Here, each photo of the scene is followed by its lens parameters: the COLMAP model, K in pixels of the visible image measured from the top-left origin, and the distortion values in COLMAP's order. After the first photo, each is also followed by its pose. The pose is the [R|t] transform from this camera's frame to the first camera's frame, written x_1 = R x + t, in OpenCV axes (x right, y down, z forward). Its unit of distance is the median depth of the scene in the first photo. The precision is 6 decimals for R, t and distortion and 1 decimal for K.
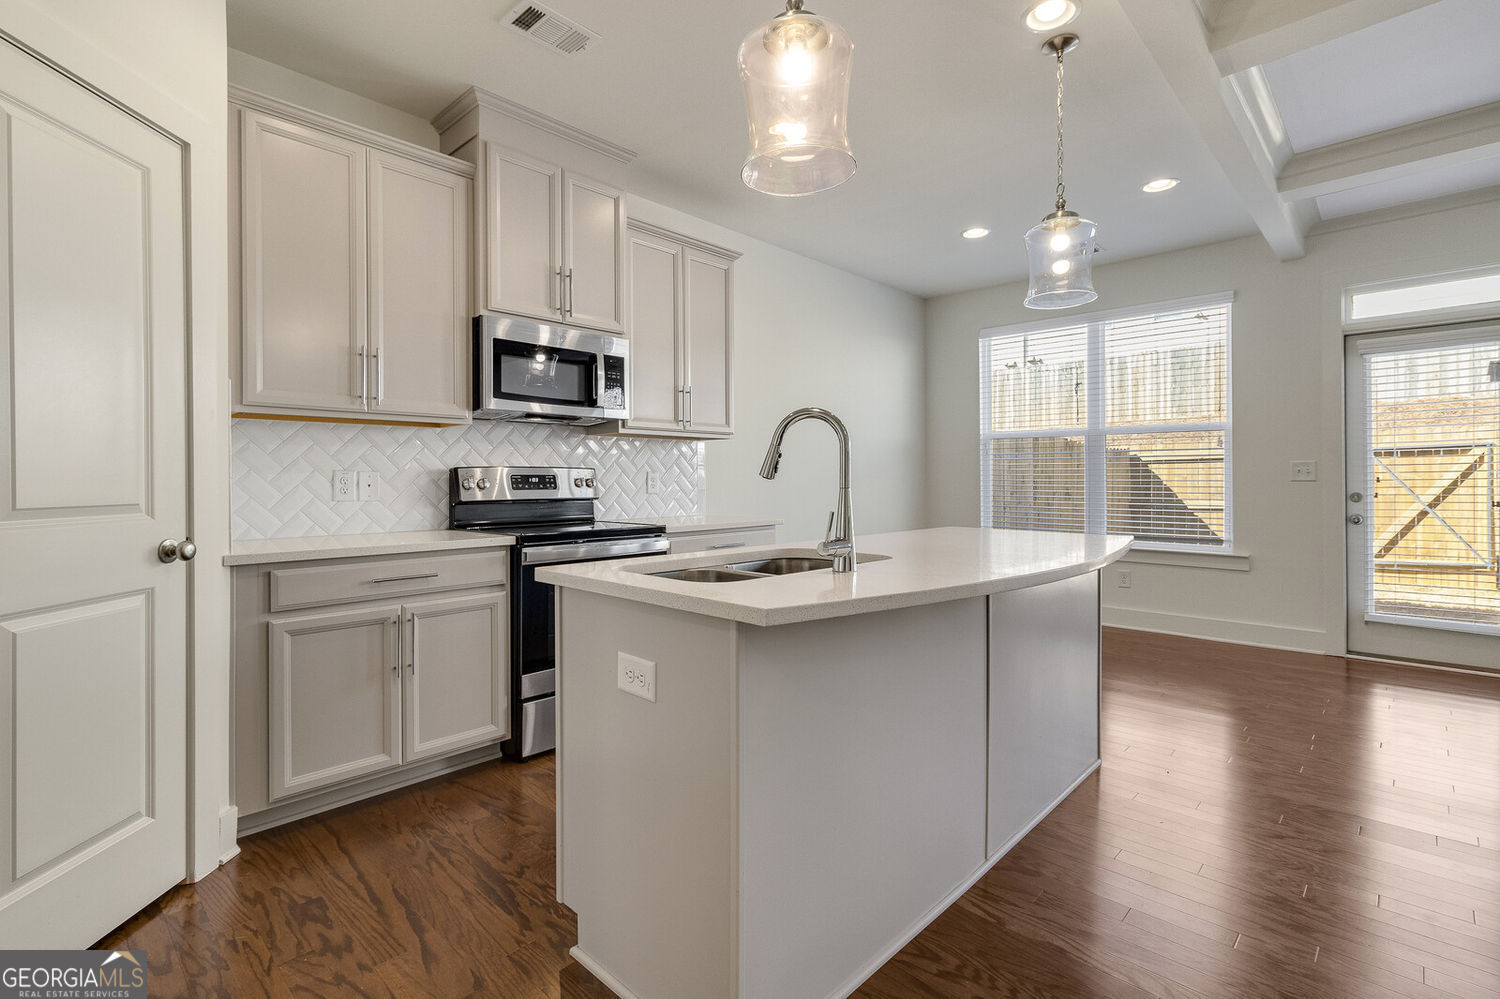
lens RADIAL K [[700.3, 0, 745.0], [0, 700.3, 484.5], [0, 0, 1]] dist [0.003672, 0.000827]
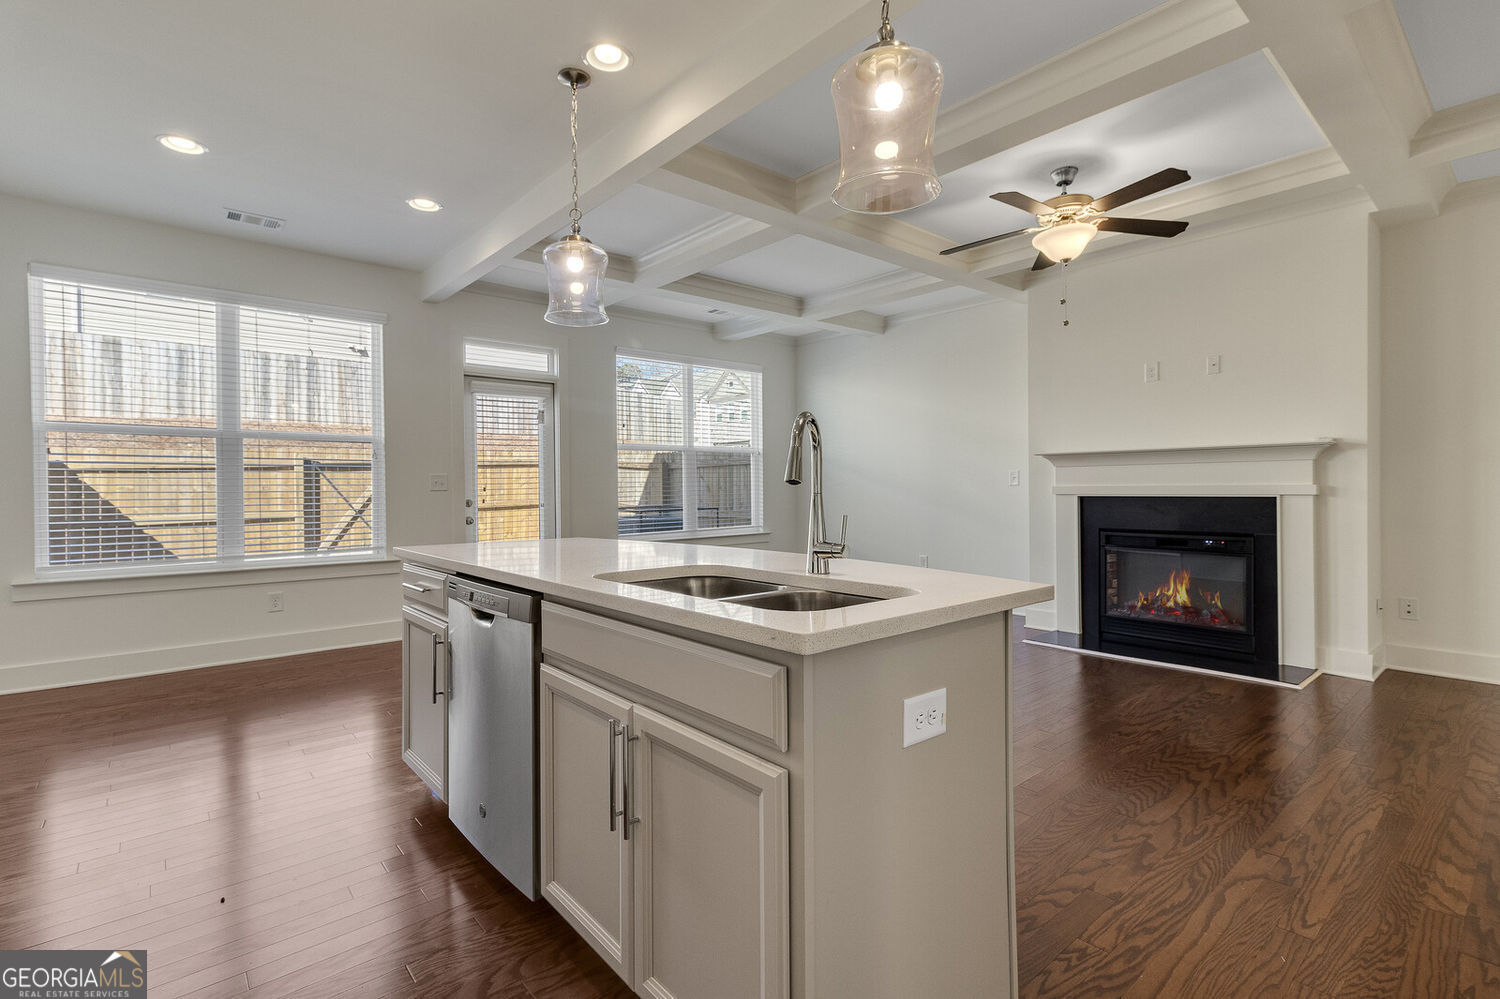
lens RADIAL K [[700.3, 0, 745.0], [0, 700.3, 484.5], [0, 0, 1]] dist [0.003672, 0.000827]
pose [[0.094108, 0.006169, 0.995543, -0.432839], [0.012208, 0.999898, -0.007350, -0.000734], [-0.995487, 0.012845, 0.094023, 0.481798]]
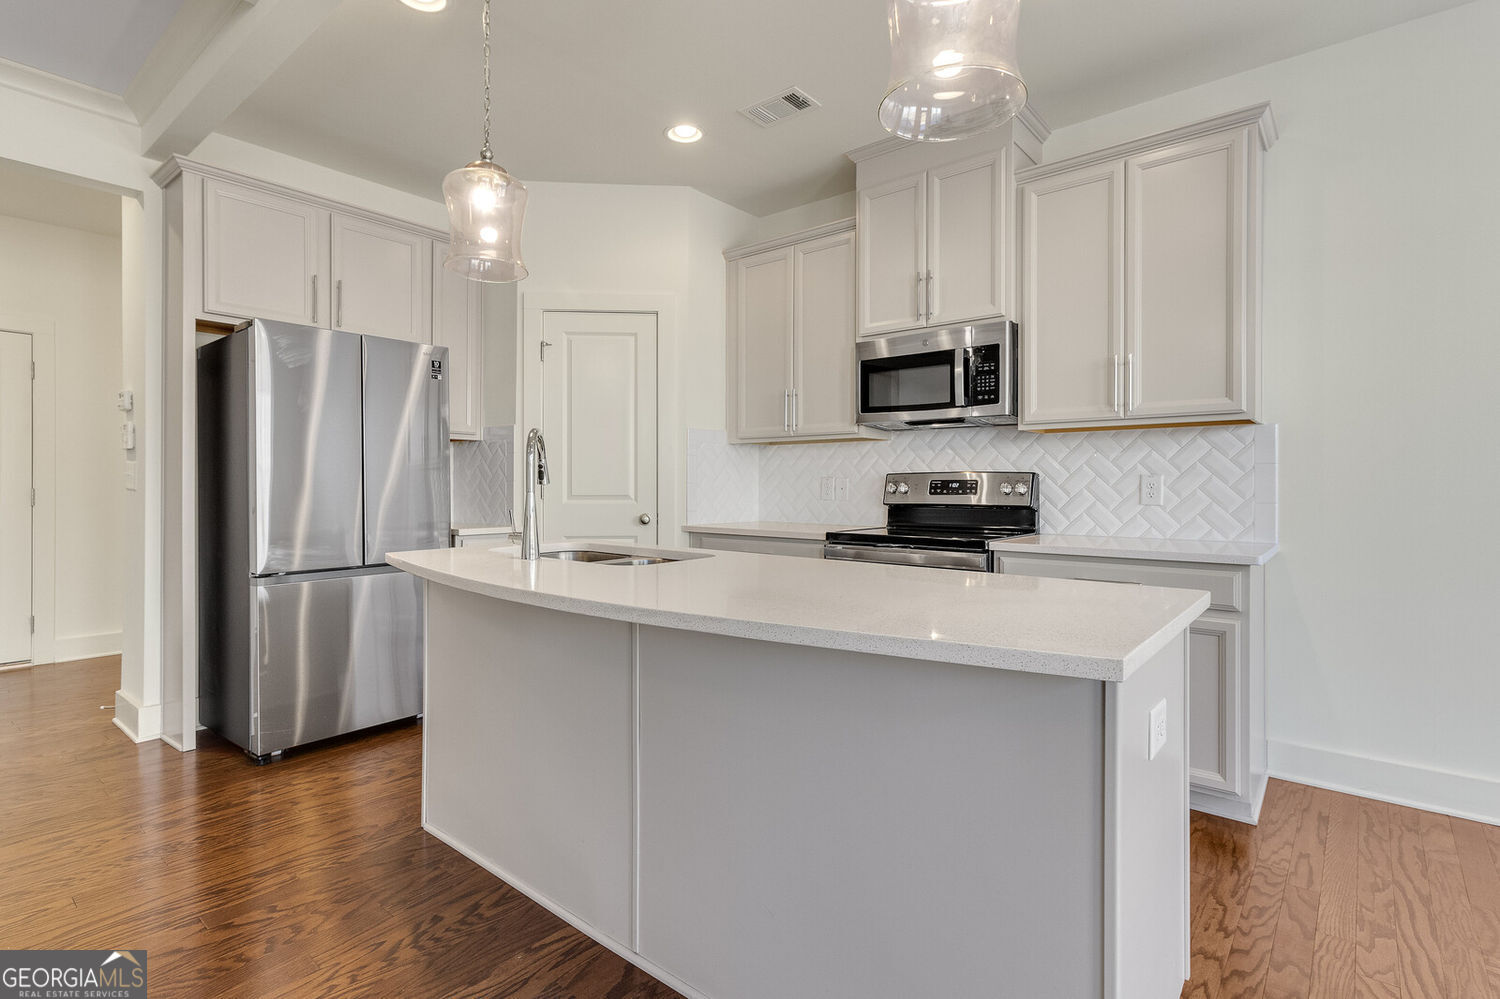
lens RADIAL K [[727.4, 0, 740.4], [0, 727.4, 488.1], [0, 0, 1]] dist [0.001641, 0.000512]
pose [[0.065441, 0.009519, -0.997811, 0.688817], [-0.009624, 0.999914, 0.008908, -0.008384], [0.997810, 0.009020, 0.065527, 0.613053]]
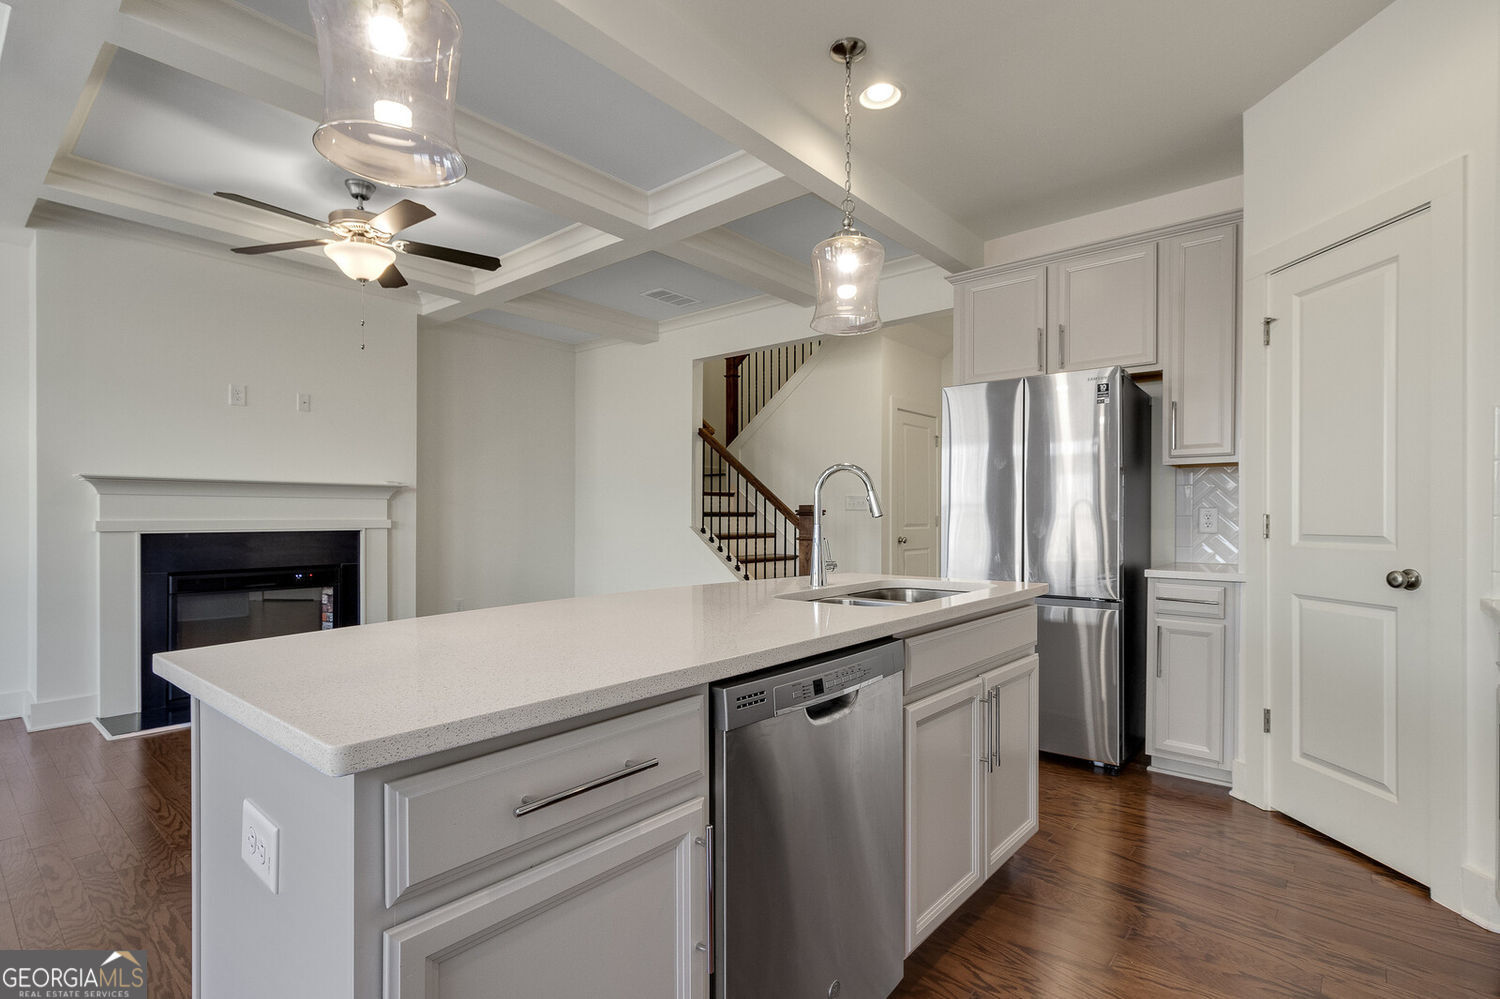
lens RADIAL K [[711.3, 0, 751.8], [0, 711.3, 517.4], [0, 0, 1]] dist [0.001780, 0.000545]
pose [[-0.998094, 0.004423, -0.061553, 0.169297], [0.003952, 0.999962, 0.007760, -0.010006], [0.061585, 0.007502, -0.998074, 1.127012]]
